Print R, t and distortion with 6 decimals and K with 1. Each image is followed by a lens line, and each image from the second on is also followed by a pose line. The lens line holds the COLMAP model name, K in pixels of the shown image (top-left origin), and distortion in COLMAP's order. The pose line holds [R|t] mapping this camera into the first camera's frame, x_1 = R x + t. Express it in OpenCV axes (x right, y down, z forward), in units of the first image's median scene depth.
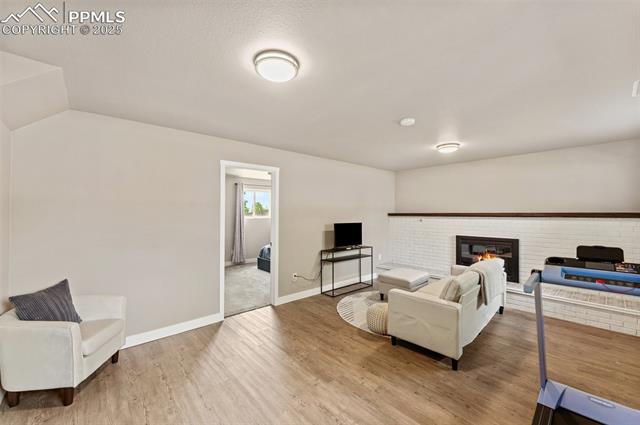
lens RADIAL K [[259.0, 0, 328.9], [0, 259.0, 217.9], [0, 0, 1]] dist [-0.000005, 0.000763]
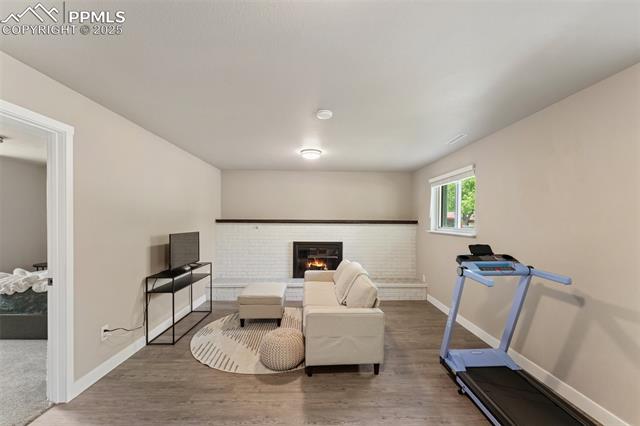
lens RADIAL K [[259.0, 0, 325.1], [0, 259.0, 231.1], [0, 0, 1]] dist [-0.000005, 0.000763]
pose [[0.663644, -0.026047, 0.747595, -0.227944], [0.006889, 0.999564, 0.028710, -0.003649], [-0.748017, -0.013903, 0.663534, 0.277252]]
